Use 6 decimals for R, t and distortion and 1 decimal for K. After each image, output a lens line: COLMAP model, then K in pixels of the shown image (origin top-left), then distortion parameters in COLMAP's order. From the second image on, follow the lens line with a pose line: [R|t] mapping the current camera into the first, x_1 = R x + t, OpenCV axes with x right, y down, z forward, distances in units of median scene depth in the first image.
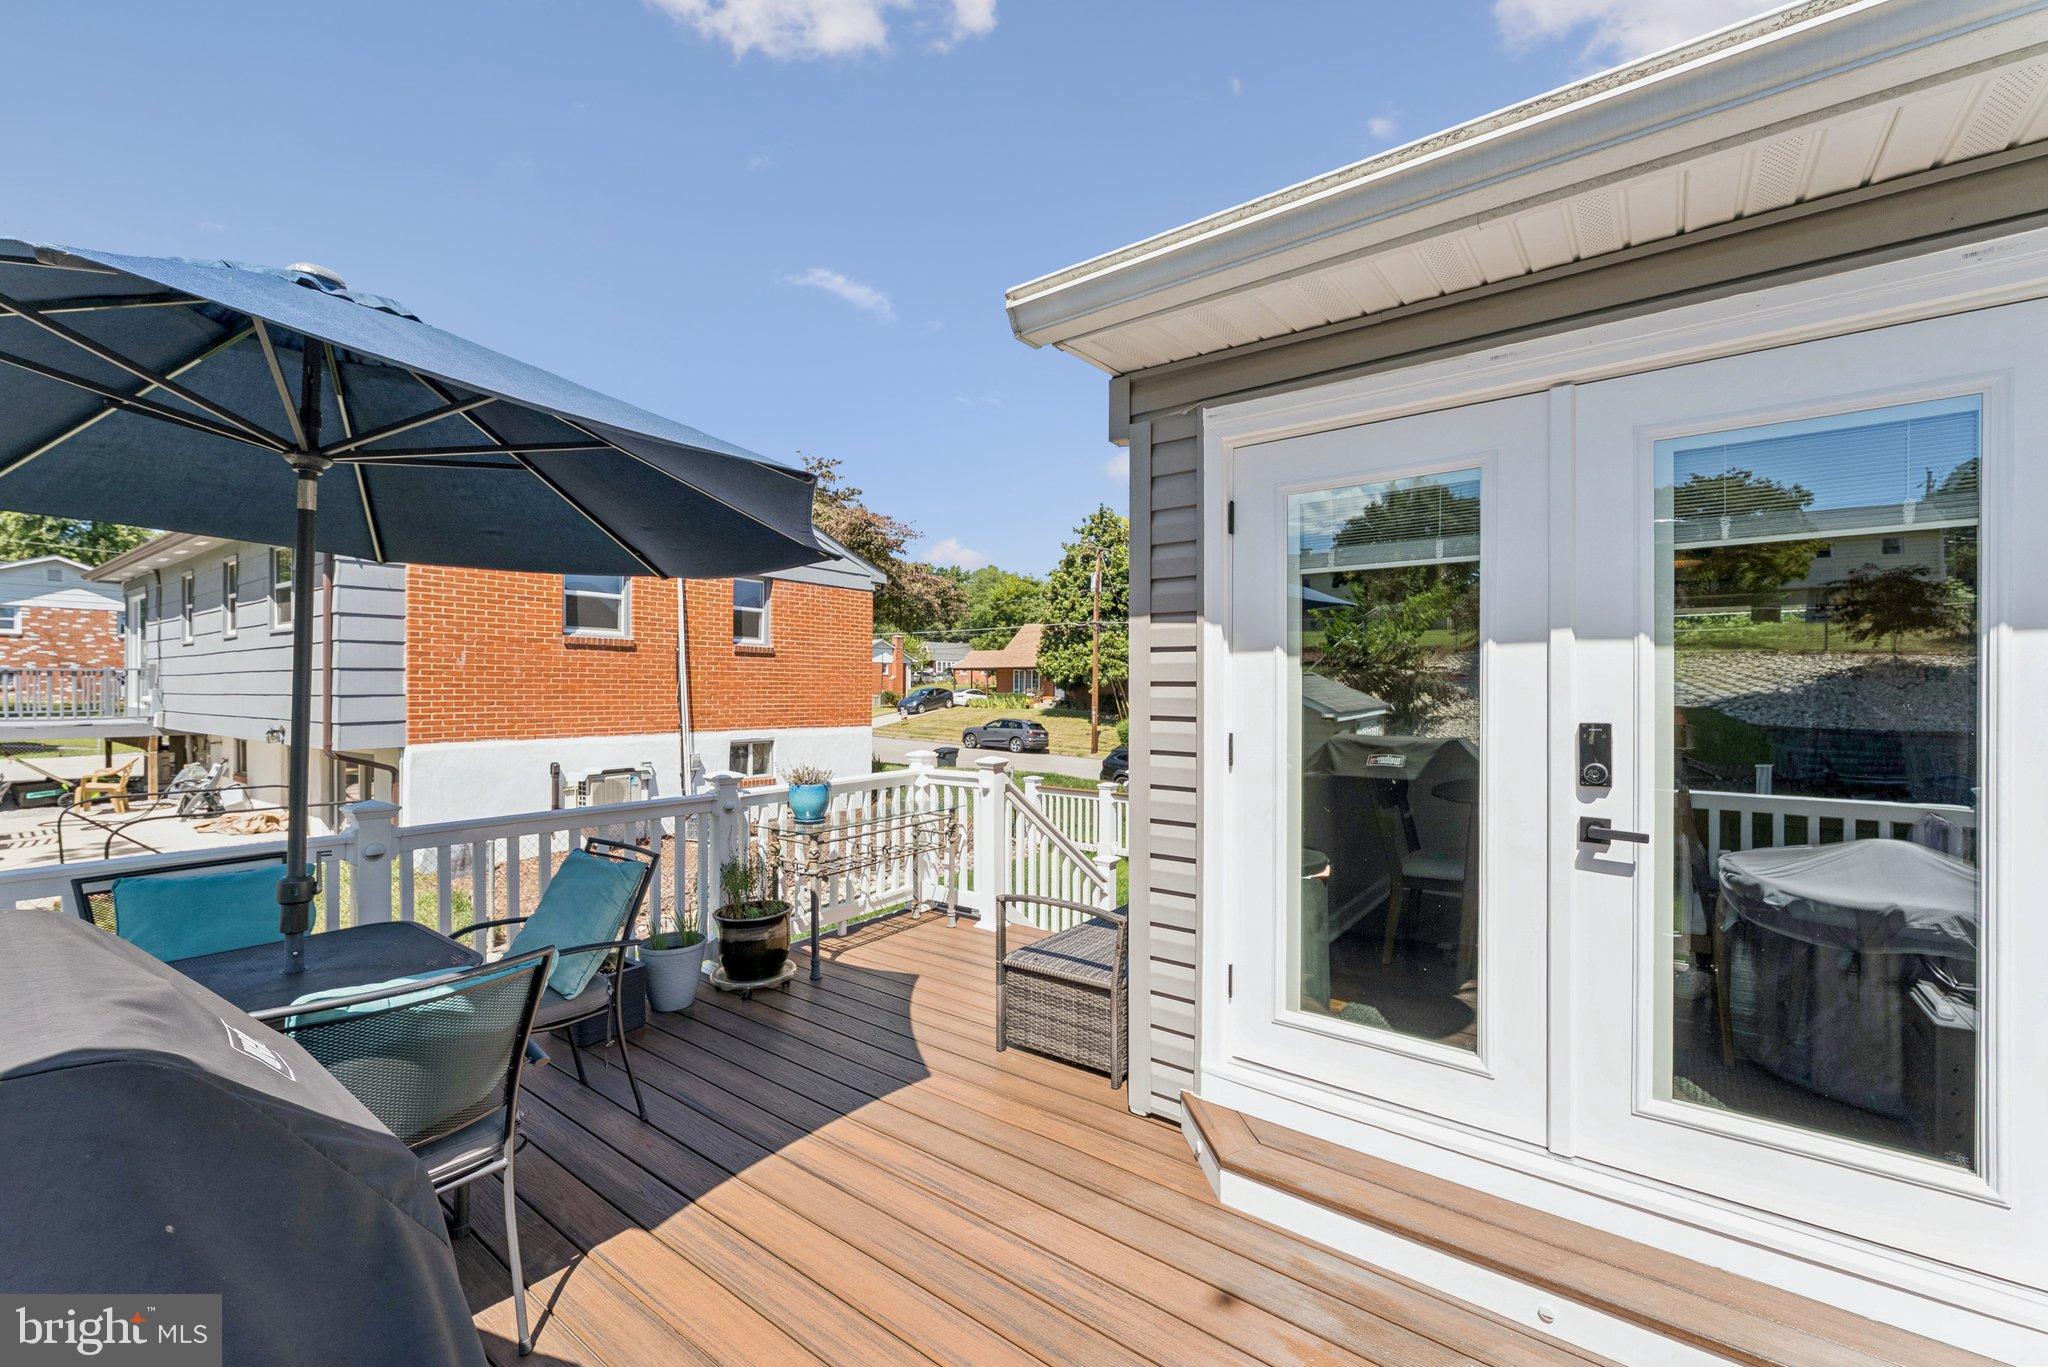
lens RADIAL K [[823.8, 0, 1021.5], [0, 823.8, 691.8], [0, 0, 1]] dist [0.001702, 0.000116]
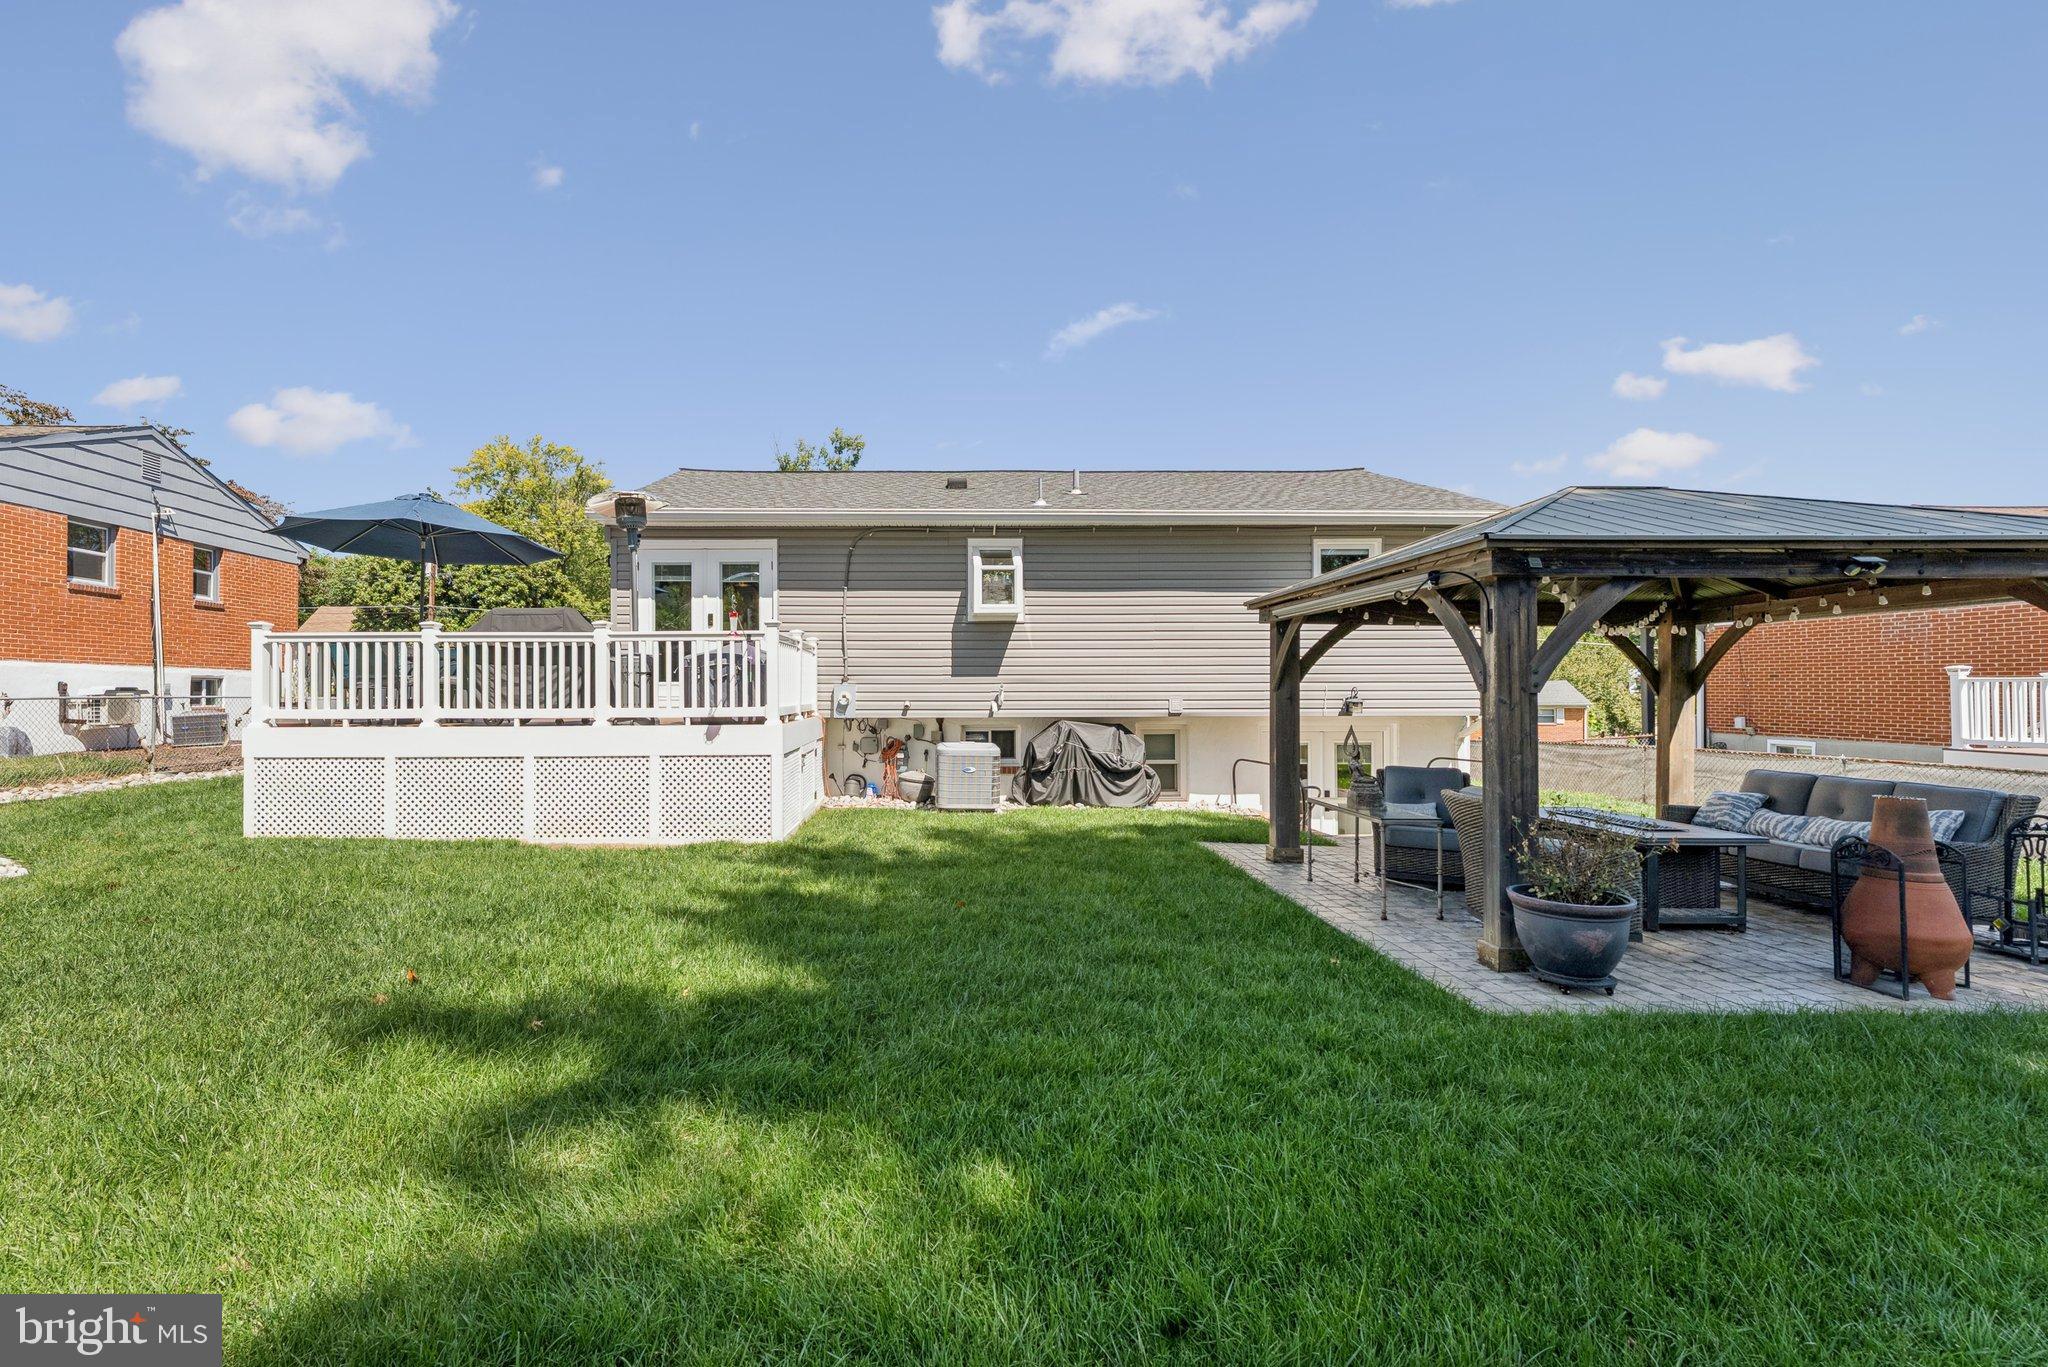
lens RADIAL K [[850.1, 0, 926.0], [0, 850.1, 682.0], [0, 0, 1]] dist [-0.002657, -0.000114]
pose [[0.786375, 0.000804, 0.617749, -0.264995], [0.008814, 0.999883, -0.012521, 0.092763], [-0.617687, 0.015291, 0.786276, -0.689744]]
